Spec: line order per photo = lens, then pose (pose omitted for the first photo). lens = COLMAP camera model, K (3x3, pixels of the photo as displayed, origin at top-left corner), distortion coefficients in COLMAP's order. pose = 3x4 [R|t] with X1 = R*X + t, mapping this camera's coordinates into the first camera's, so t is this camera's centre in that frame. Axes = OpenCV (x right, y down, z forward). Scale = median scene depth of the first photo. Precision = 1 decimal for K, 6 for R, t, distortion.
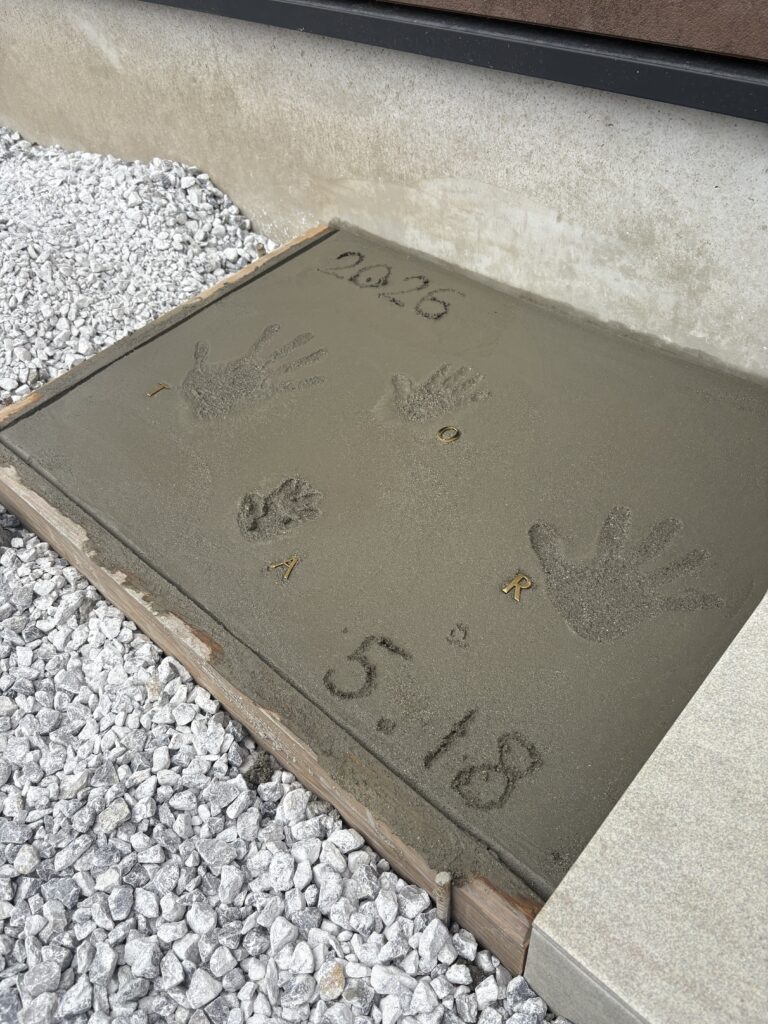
lens RADIAL K [[769.1, 0, 382.3], [0, 769.1, 501.3], [0, 0, 1]] dist [0.020732, -0.024389]
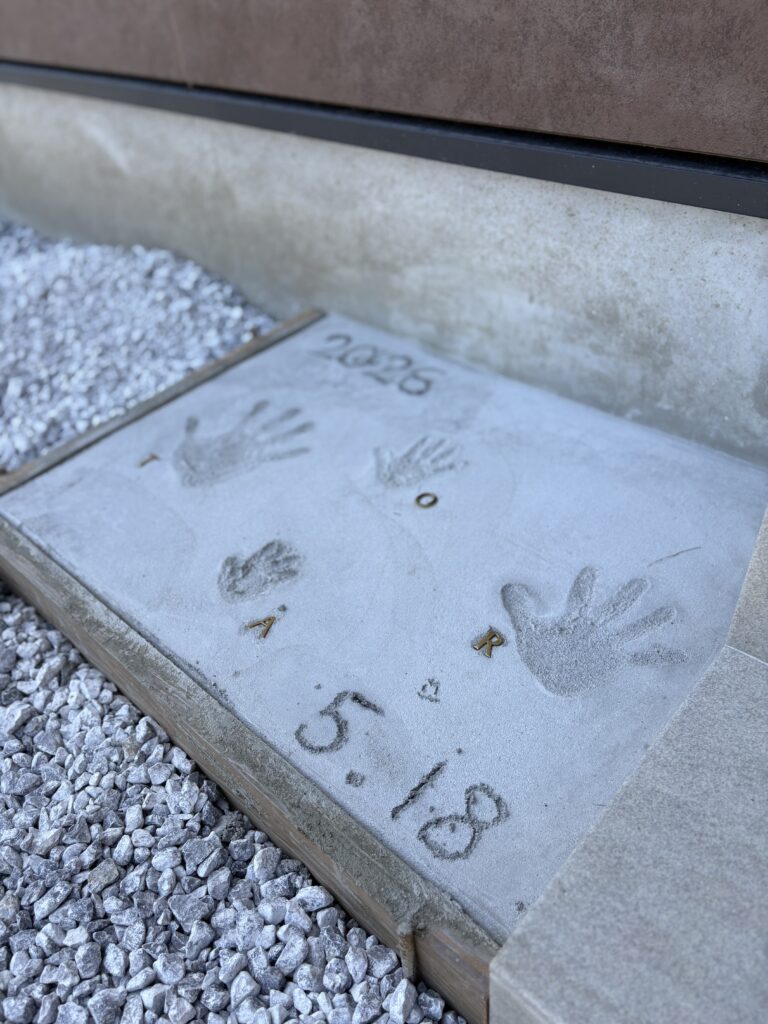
lens RADIAL K [[769.1, 0, 389.3], [0, 769.1, 511.9], [0, 0, 1]] dist [0.020732, -0.024389]
pose [[0.999997, -0.000356, 0.002367, 0.036207], [0.000596, 0.994755, -0.102286, 0.036740], [-0.002318, 0.102287, 0.994752, -0.030095]]
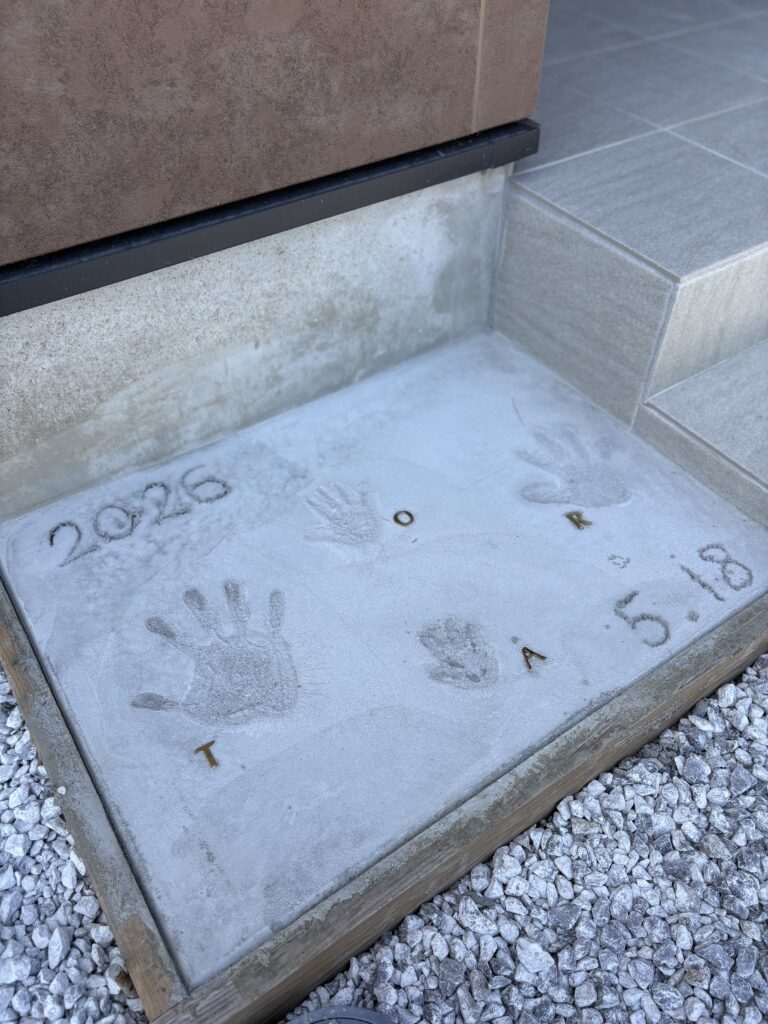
lens RADIAL K [[769.1, 0, 376.3], [0, 769.1, 516.7], [0, 0, 1]] dist [0.020732, -0.024389]
pose [[0.239555, -0.646034, 0.724743, -0.796939], [0.693182, 0.636475, 0.338229, -0.536636], [-0.679788, 0.421355, 0.600290, 0.370388]]
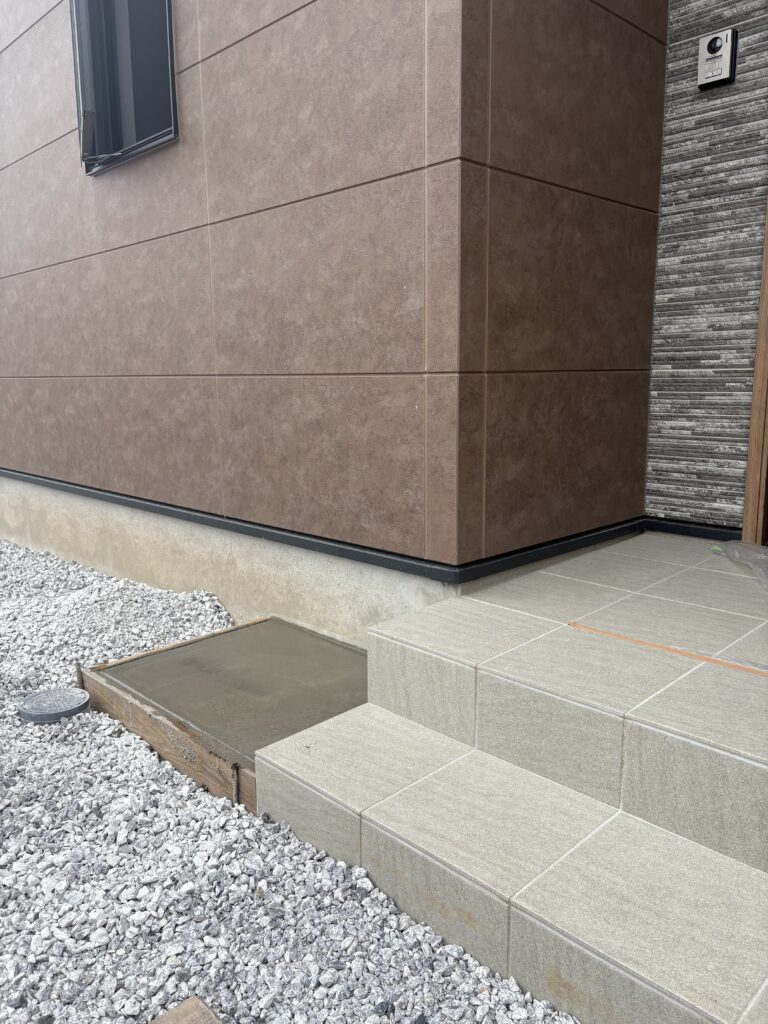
lens RADIAL K [[769.1, 0, 387.8], [0, 769.1, 503.0], [0, 0, 1]] dist [0.020732, -0.024389]
pose [[0.995939, 0.085029, -0.029600, 0.455294], [-0.085803, 0.796778, -0.598149, 0.965192], [-0.027276, 0.598259, 0.800838, -1.375986]]
